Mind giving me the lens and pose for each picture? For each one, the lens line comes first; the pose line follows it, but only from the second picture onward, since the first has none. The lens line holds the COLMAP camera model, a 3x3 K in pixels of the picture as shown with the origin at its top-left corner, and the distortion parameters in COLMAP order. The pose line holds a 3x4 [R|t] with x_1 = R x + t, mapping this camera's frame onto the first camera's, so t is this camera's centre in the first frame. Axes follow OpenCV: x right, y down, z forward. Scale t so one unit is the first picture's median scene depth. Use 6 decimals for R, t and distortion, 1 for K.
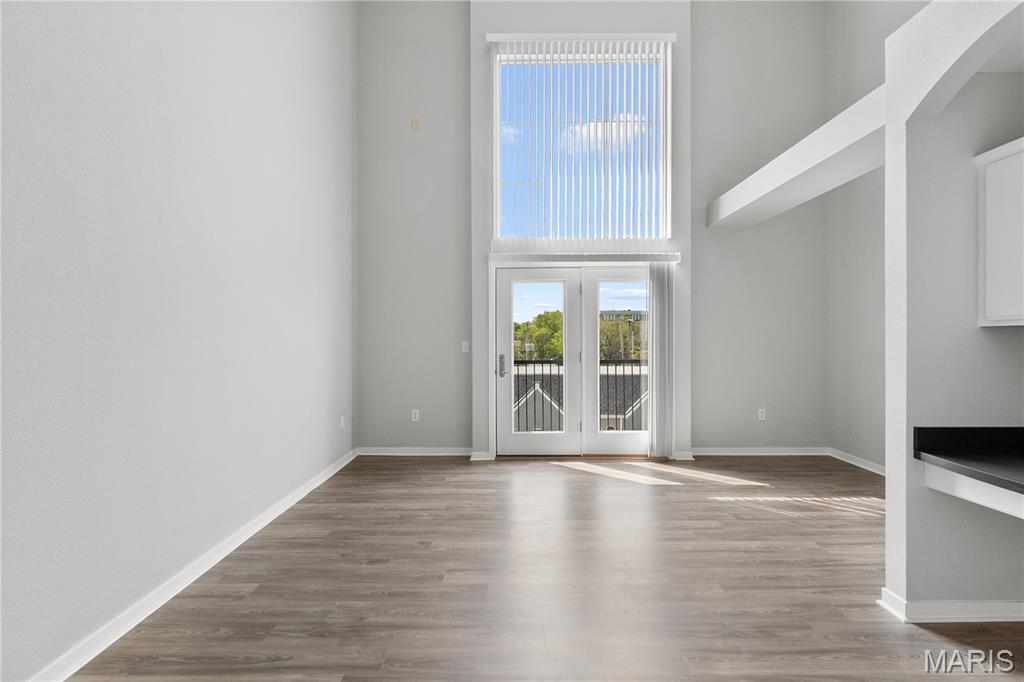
lens RADIAL K [[495.1, 0, 521.3], [0, 495.1, 338.8], [0, 0, 1]] dist [0.005855, 0.000010]
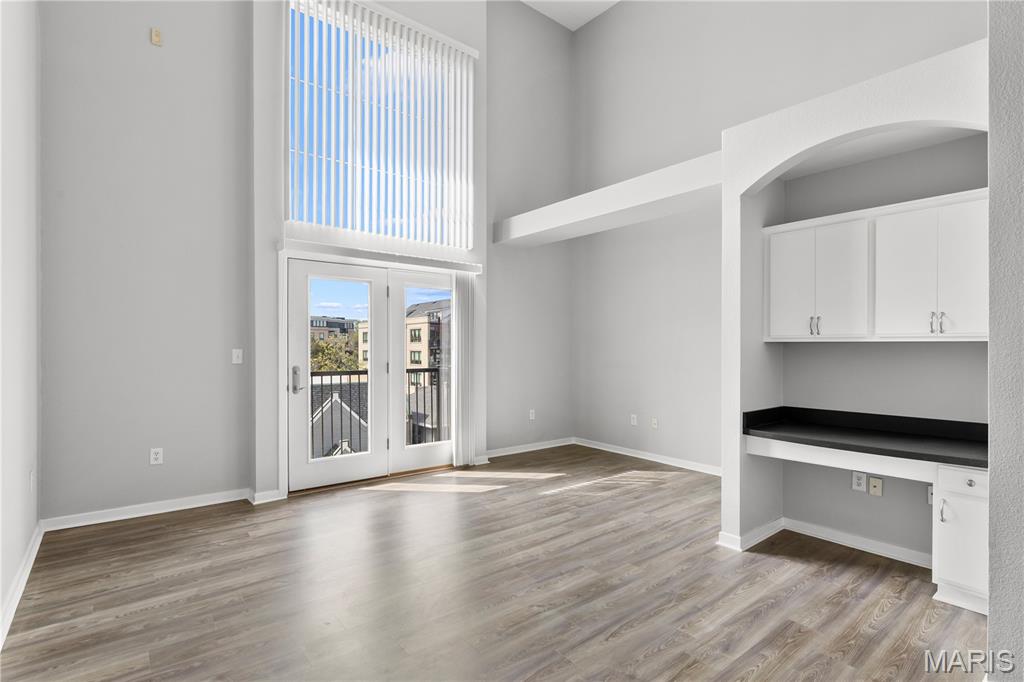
lens RADIAL K [[498.9, 0, 520.7], [0, 498.9, 346.6], [0, 0, 1]] dist [0.003045, -0.000673]
pose [[0.772060, 0.007077, 0.635510, -0.343840], [-0.007447, 0.999970, -0.002088, -0.000657], [-0.635506, -0.003121, 0.772090, 0.175087]]
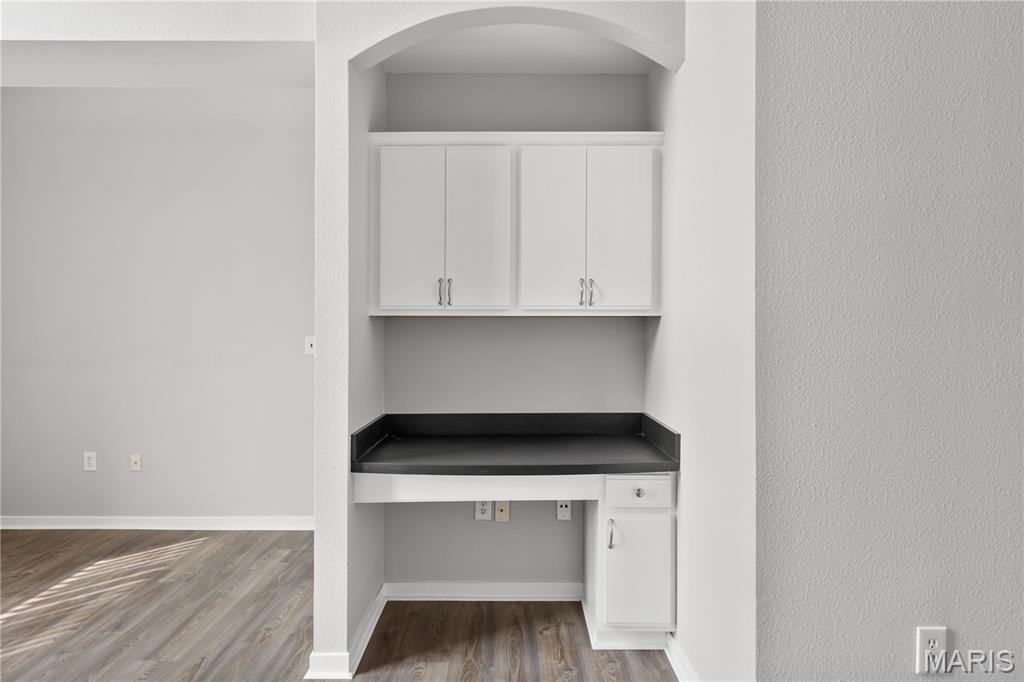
lens RADIAL K [[603.8, 0, 517.5], [0, 603.8, 329.9], [0, 0, 1]] dist [0.008651, -0.002951]
pose [[-0.000299, 0.009616, 0.999954, -0.122450], [-0.002976, 0.999949, -0.009617, 0.007594], [-0.999996, -0.002979, -0.000271, 0.414088]]
